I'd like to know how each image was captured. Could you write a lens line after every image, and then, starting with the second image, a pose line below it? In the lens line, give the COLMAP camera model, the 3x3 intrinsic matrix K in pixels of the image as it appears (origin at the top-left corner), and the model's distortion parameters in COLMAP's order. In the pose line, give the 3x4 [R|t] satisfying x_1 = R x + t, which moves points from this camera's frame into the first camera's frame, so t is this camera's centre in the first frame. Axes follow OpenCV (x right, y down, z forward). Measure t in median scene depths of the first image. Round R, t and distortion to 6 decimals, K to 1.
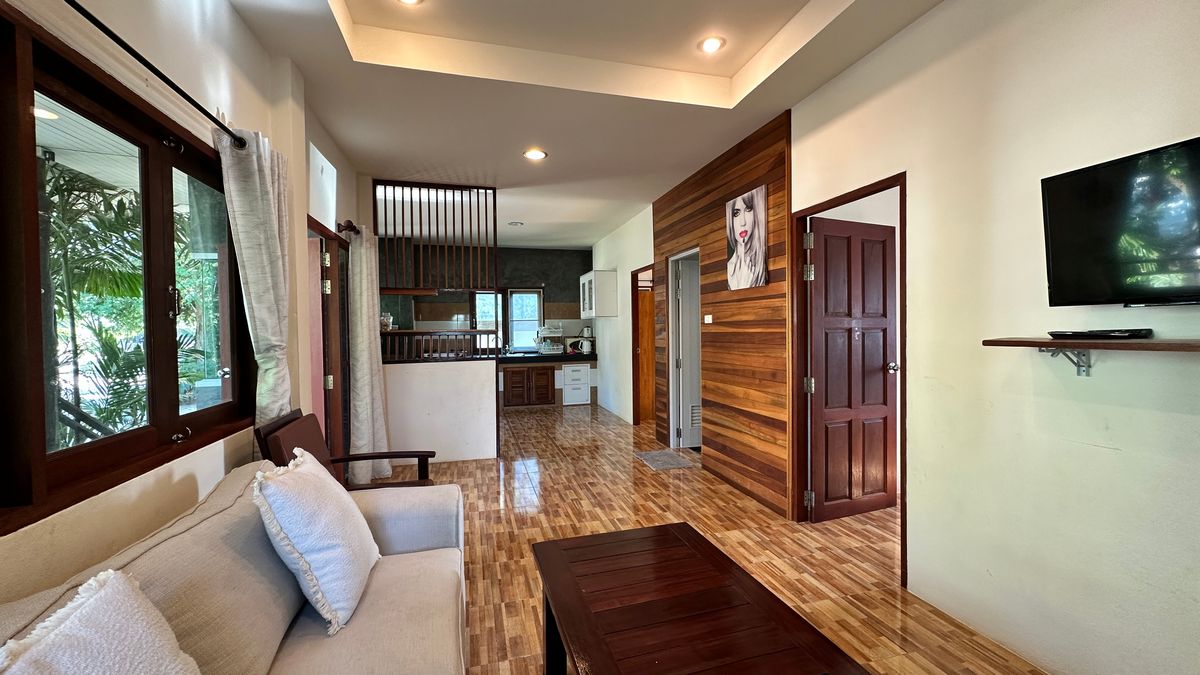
lens RADIAL K [[476.8, 0, 598.6], [0, 476.8, 334.8], [0, 0, 1]] dist [-0.003653, 0.000574]
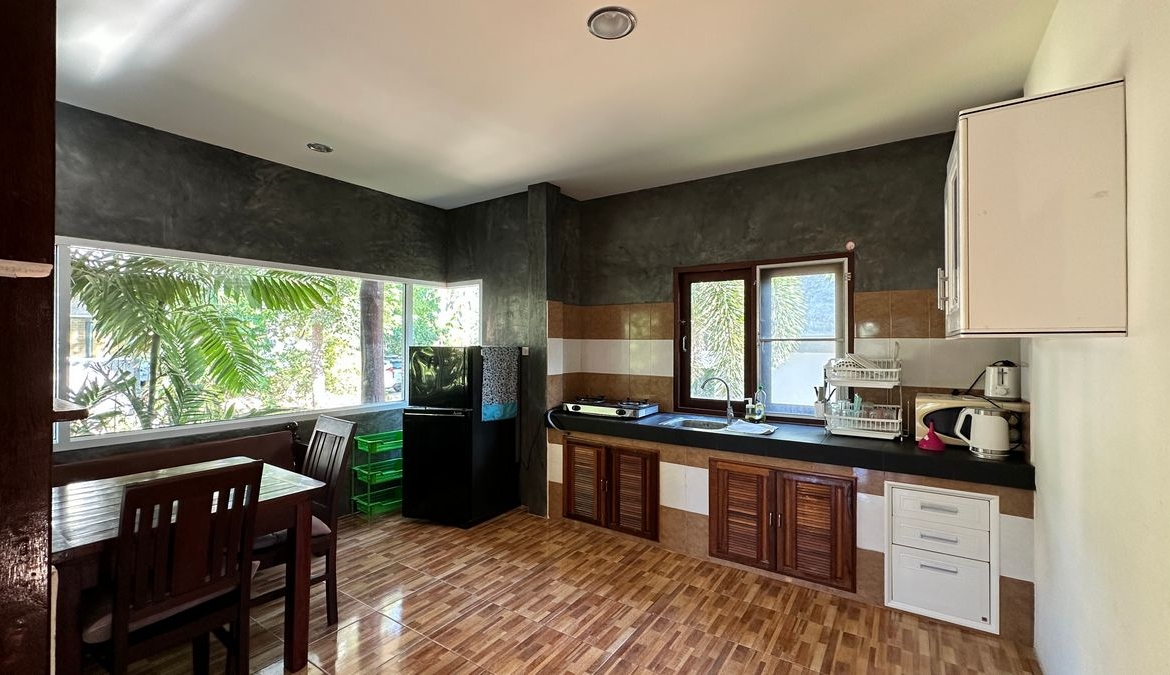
lens RADIAL K [[476.9, 0, 591.8], [0, 476.9, 336.1], [0, 0, 1]] dist [-0.006485, 0.000436]
pose [[0.653740, 0.004805, -0.756704, 0.035664], [-0.020712, 0.999719, -0.011546, -0.025399], [0.756436, 0.023221, 0.653656, 0.616141]]
